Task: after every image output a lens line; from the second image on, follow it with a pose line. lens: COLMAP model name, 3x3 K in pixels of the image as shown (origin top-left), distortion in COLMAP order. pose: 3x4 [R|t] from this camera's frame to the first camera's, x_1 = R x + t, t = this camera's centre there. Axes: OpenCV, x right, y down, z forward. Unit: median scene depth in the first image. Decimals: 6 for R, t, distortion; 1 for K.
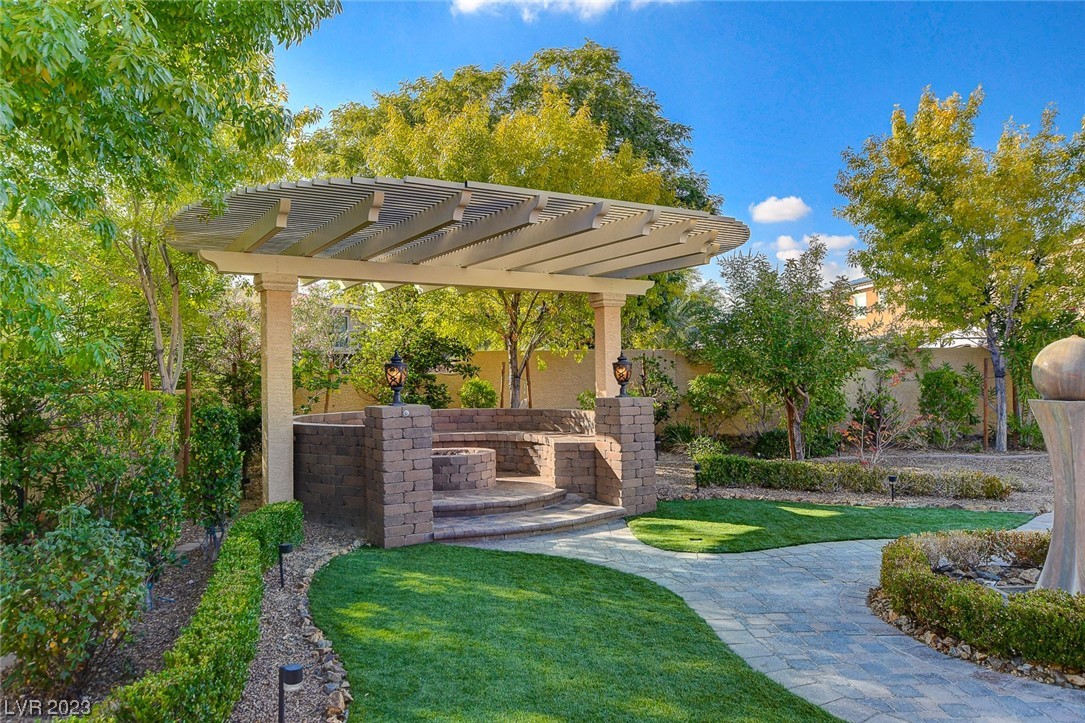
lens RADIAL K [[775.3, 0, 538.5], [0, 775.3, 357.3], [0, 0, 1]] dist [-0.008121, 0.044088]
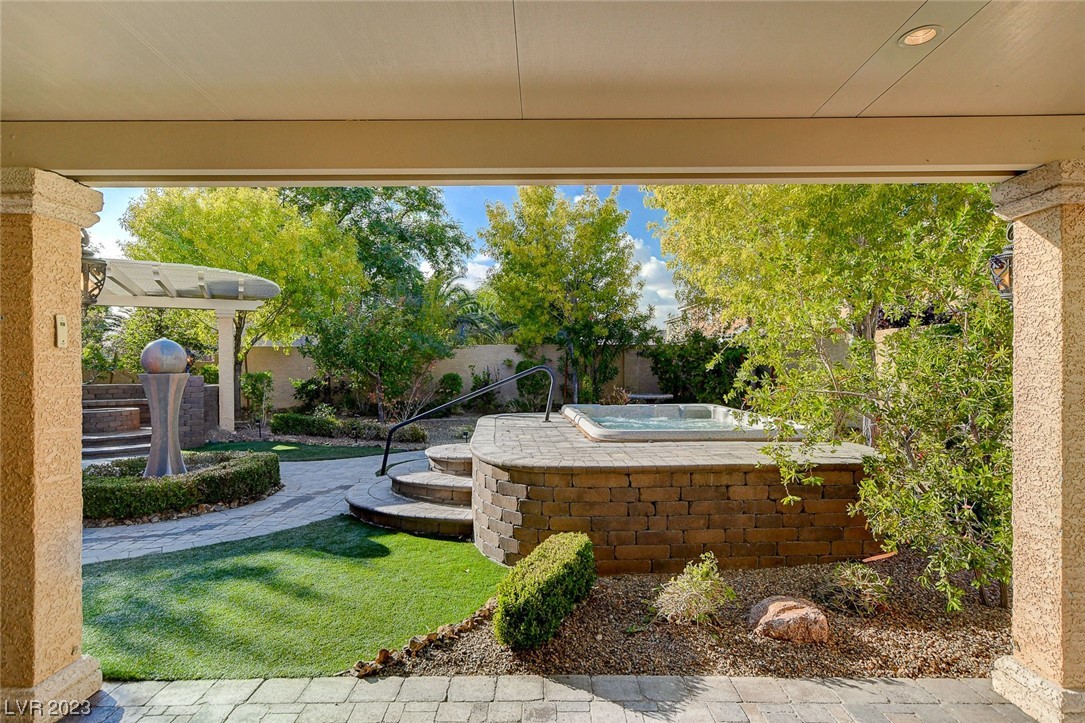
lens RADIAL K [[598.5, 0, 542.5], [0, 598.5, 361.5], [0, 0, 1]] dist [0.001467, 0.000701]
pose [[0.998070, 0.005185, -0.061890, 0.845030], [-0.004202, 0.999863, 0.016006, -0.000388], [0.061964, -0.015715, 0.997955, -0.168408]]
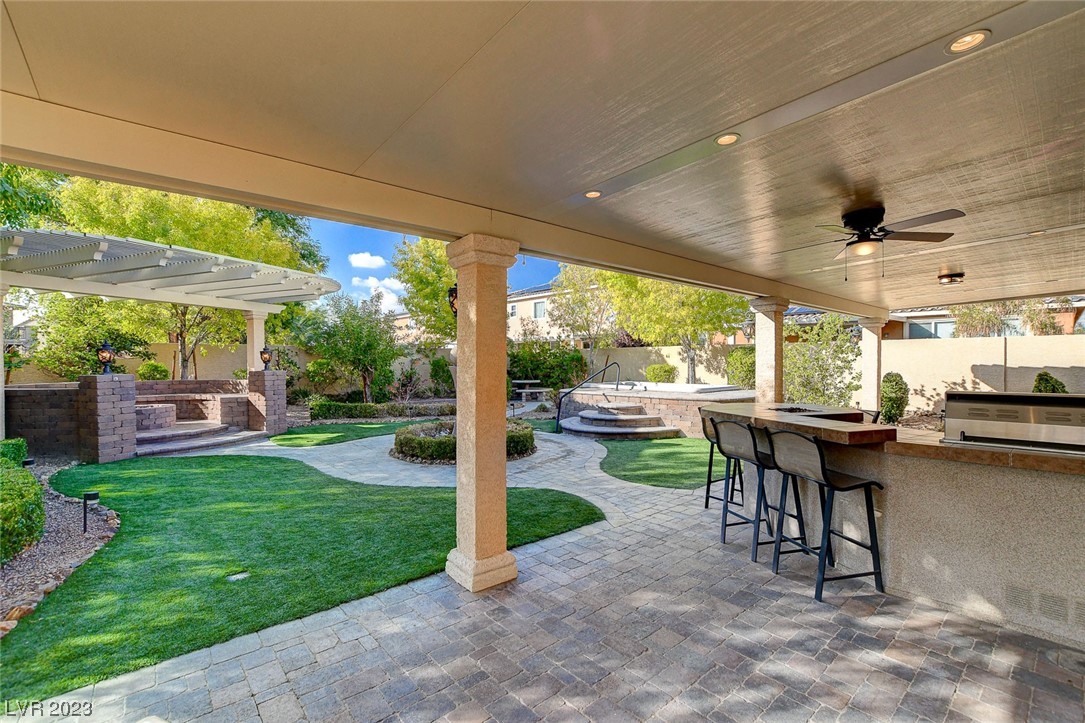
lens RADIAL K [[482.9, 0, 543.4], [0, 482.9, 366.8], [0, 0, 1]] dist [-0.017838, 0.003923]
pose [[0.797623, 0.000983, 0.603155, -0.045001], [-0.016018, 0.999680, 0.019554, 0.010113], [-0.602943, -0.025259, 0.797384, -0.242361]]
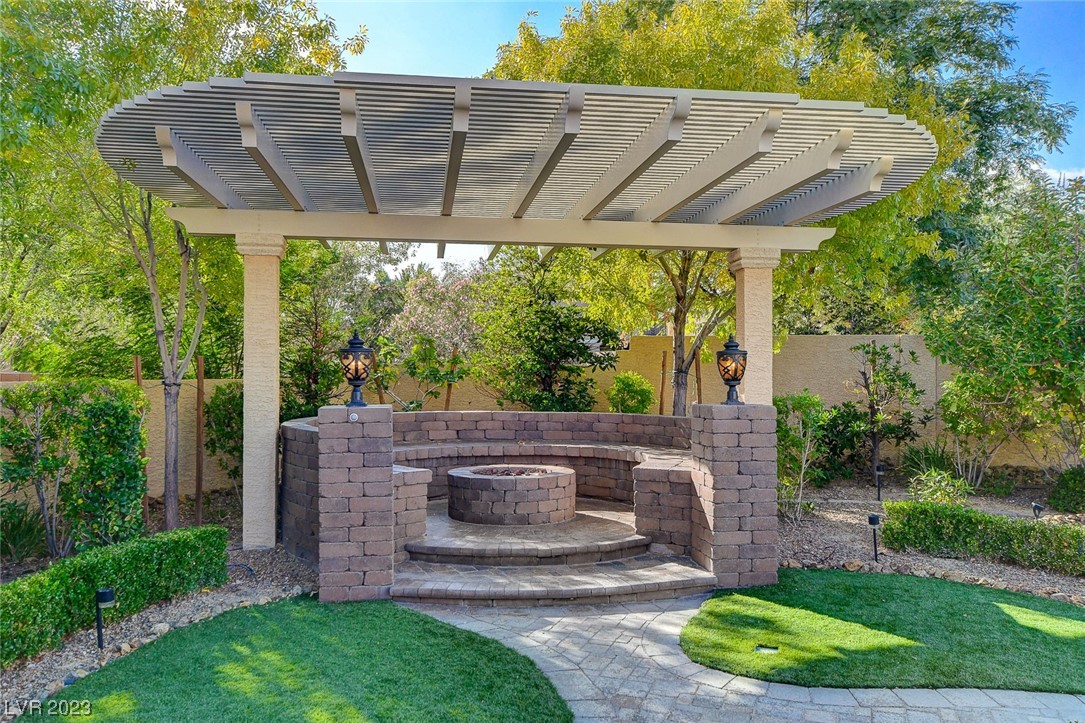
lens RADIAL K [[884.1, 0, 542.5], [0, 884.1, 361.5], [0, 0, 1]] dist [0.012957, 0.011247]
pose [[0.920012, 0.013716, -0.391651, 0.234773], [-0.007754, 0.999829, 0.016802, 0.003797], [0.391814, -0.012421, 0.919960, 0.235863]]
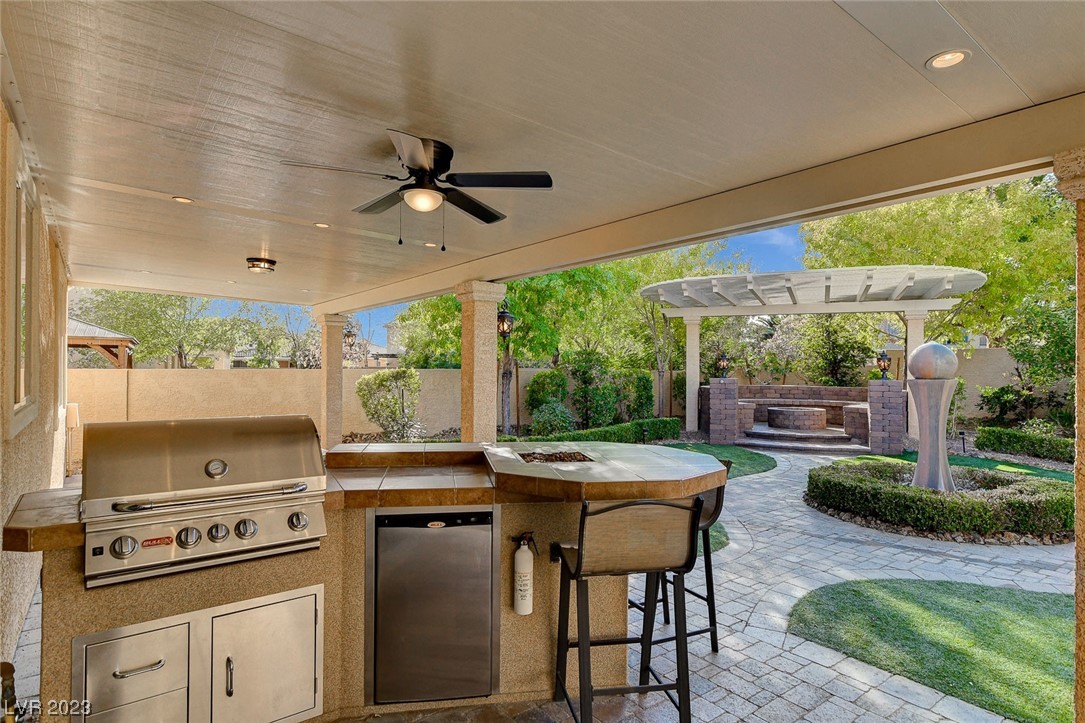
lens RADIAL K [[589.1, 0, 540.4], [0, 589.1, 365.7], [0, 0, 1]] dist [0.004763, 0.001772]
pose [[0.550928, 0.013175, -0.834449, 0.665696], [0.003336, 0.999833, 0.017988, -0.000984], [0.834546, -0.012694, 0.550792, -0.212155]]
